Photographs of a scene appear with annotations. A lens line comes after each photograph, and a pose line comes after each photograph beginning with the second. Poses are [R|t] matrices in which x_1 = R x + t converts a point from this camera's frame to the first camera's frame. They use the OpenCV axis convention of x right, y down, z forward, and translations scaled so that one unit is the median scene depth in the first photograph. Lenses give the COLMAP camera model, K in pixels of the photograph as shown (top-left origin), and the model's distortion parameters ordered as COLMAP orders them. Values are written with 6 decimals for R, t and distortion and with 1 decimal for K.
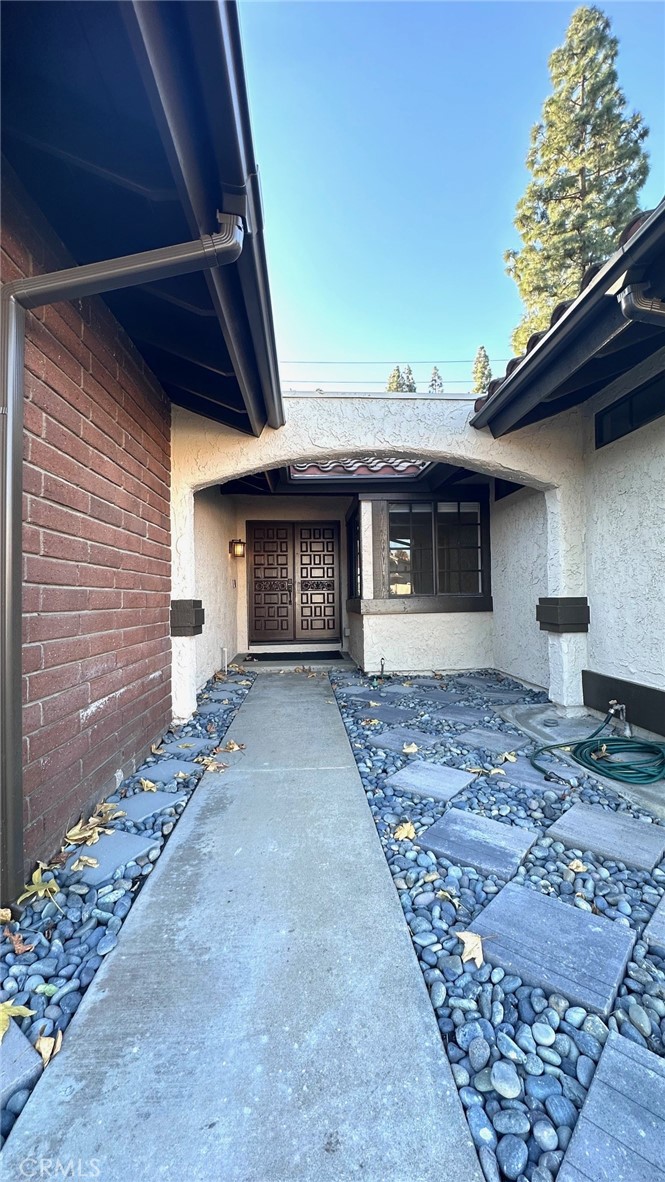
lens RADIAL K [[473.4, 0, 332.5], [0, 473.4, 591.0], [0, 0, 1]] dist [0.001888, 0.000211]
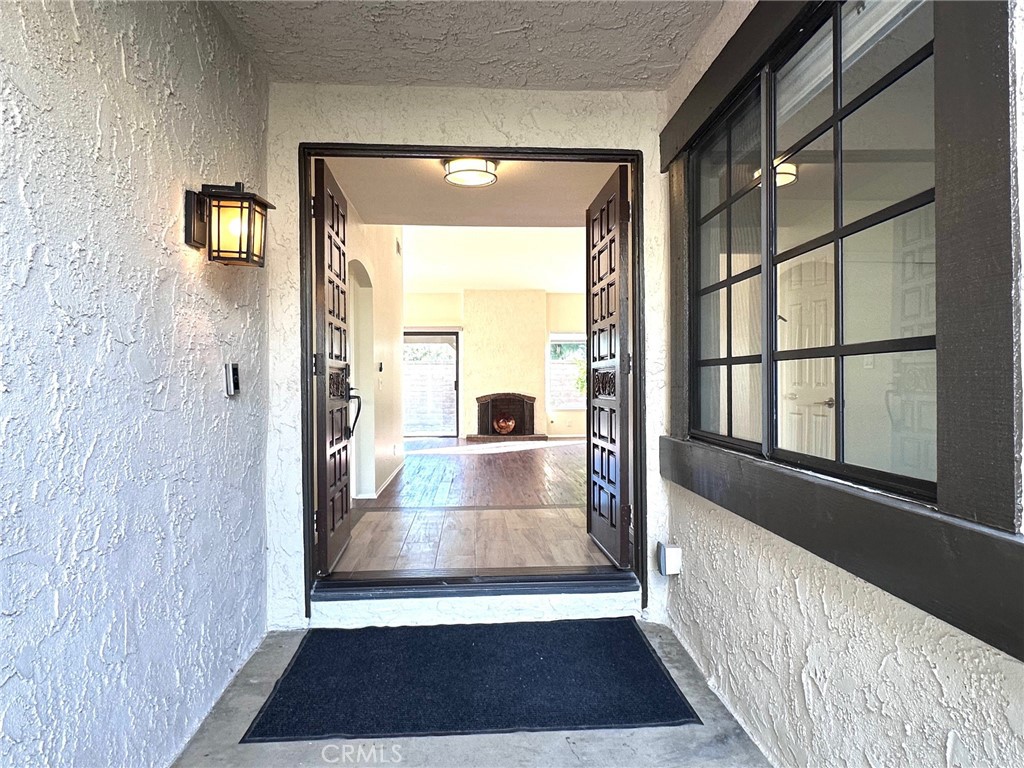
lens RADIAL K [[700.1, 0, 512.0], [0, 700.1, 384.0], [0, 0, 1]] dist [0.001682, -0.000582]
pose [[0.999931, 0.008397, 0.008218, -0.126042], [-0.008558, 0.999768, 0.019791, -0.041754], [-0.008050, -0.019860, 0.999770, 1.184684]]
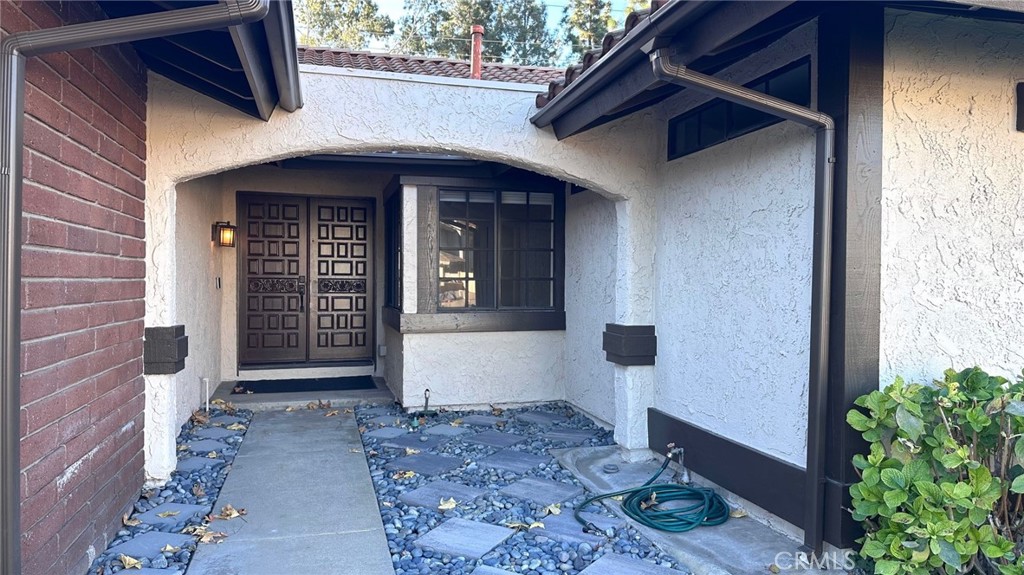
lens RADIAL K [[710.3, 0, 509.6], [0, 710.3, 290.7], [0, 0, 1]] dist [0.114513, -0.165532]
pose [[0.979913, 0.019201, 0.198498, 0.005542], [-0.024823, 0.999357, 0.025872, -0.079961], [-0.197874, -0.030280, 0.979760, -0.249432]]
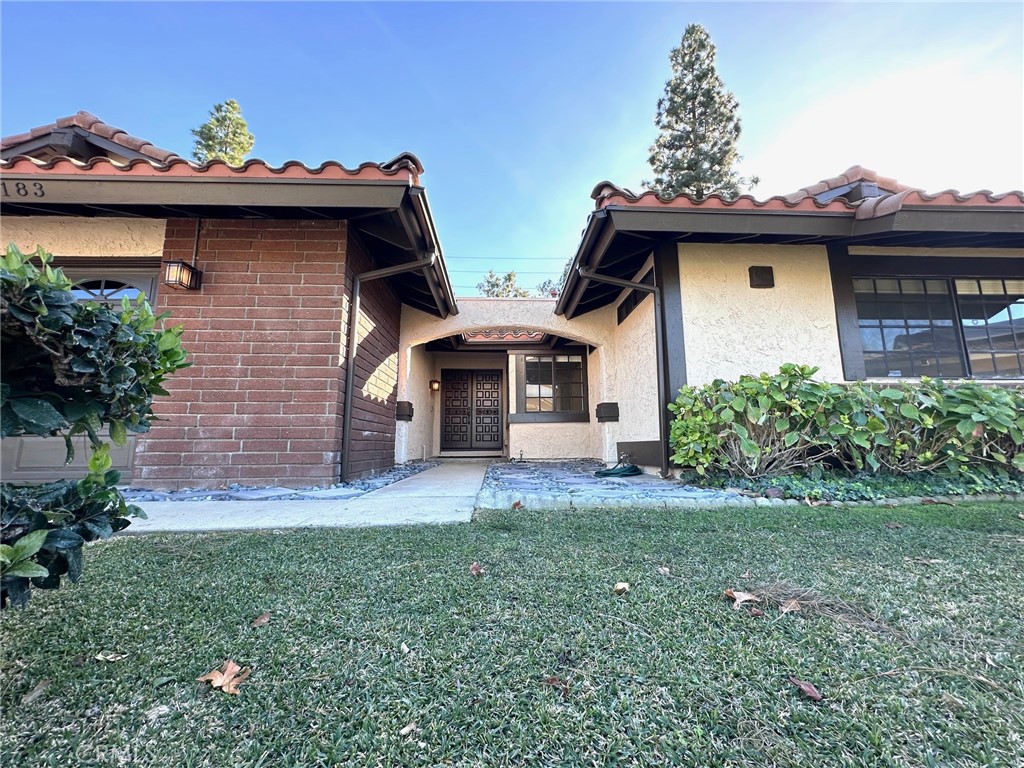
lens RADIAL K [[409.2, 0, 512.0], [0, 409.2, 384.0], [0, 0, 1]] dist [-0.000255, -0.000083]
pose [[0.999730, 0.006245, -0.022364, 0.153958], [-0.009277, 0.990371, -0.138130, 0.164549], [0.021286, 0.138300, 0.990162, -0.606813]]
